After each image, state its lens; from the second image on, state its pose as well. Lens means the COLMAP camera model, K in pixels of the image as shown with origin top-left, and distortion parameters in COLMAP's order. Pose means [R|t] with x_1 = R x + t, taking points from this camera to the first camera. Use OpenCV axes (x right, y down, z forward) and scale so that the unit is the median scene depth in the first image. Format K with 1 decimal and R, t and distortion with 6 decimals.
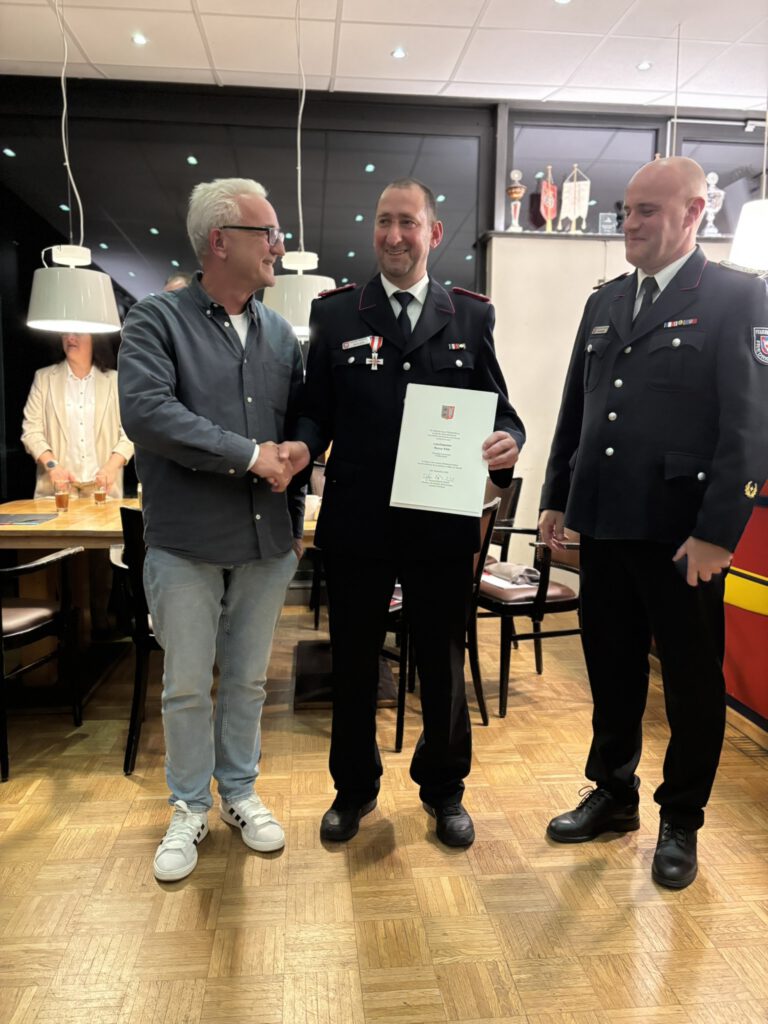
lens RADIAL K [[783.1, 0, 378.5], [0, 783.1, 511.5], [0, 0, 1]] dist [0.039585, -0.043080]
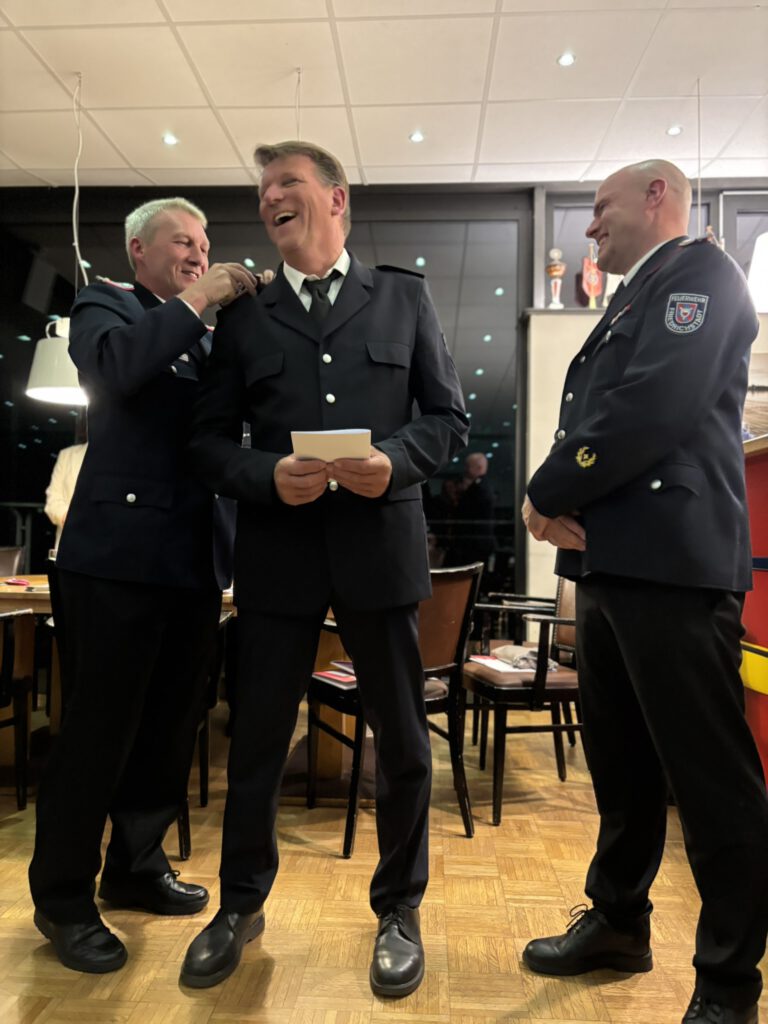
lens RADIAL K [[783.1, 0, 385.6], [0, 783.1, 510.5], [0, 0, 1]] dist [0.039585, -0.043080]
pose [[0.989044, -0.002832, -0.147593, 0.154521], [-0.019577, 0.988469, -0.150155, 0.052076], [0.146317, 0.151399, 0.977584, 0.094887]]
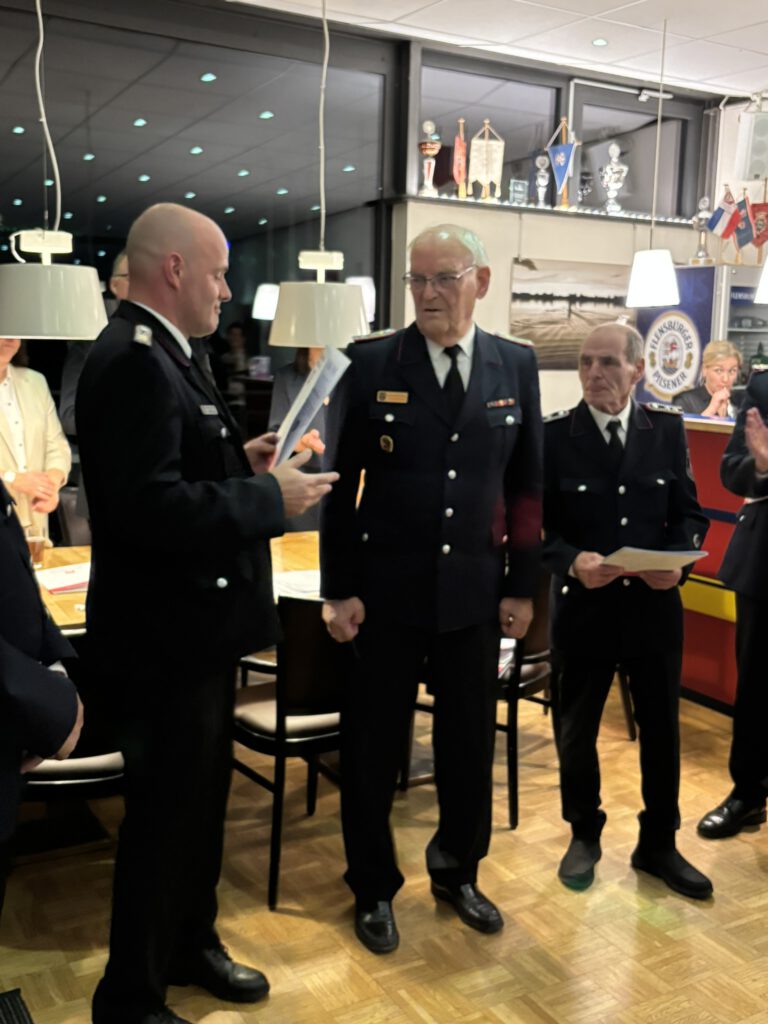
lens RADIAL K [[1091.4, 0, 396.1], [0, 1091.4, 518.6], [0, 0, 1]] dist [0.007111, 0.000000]
pose [[0.904865, -0.052662, 0.422428, -0.524061], [0.031841, 0.997912, 0.056201, -0.110240], [-0.424505, -0.037404, 0.904652, -0.074605]]
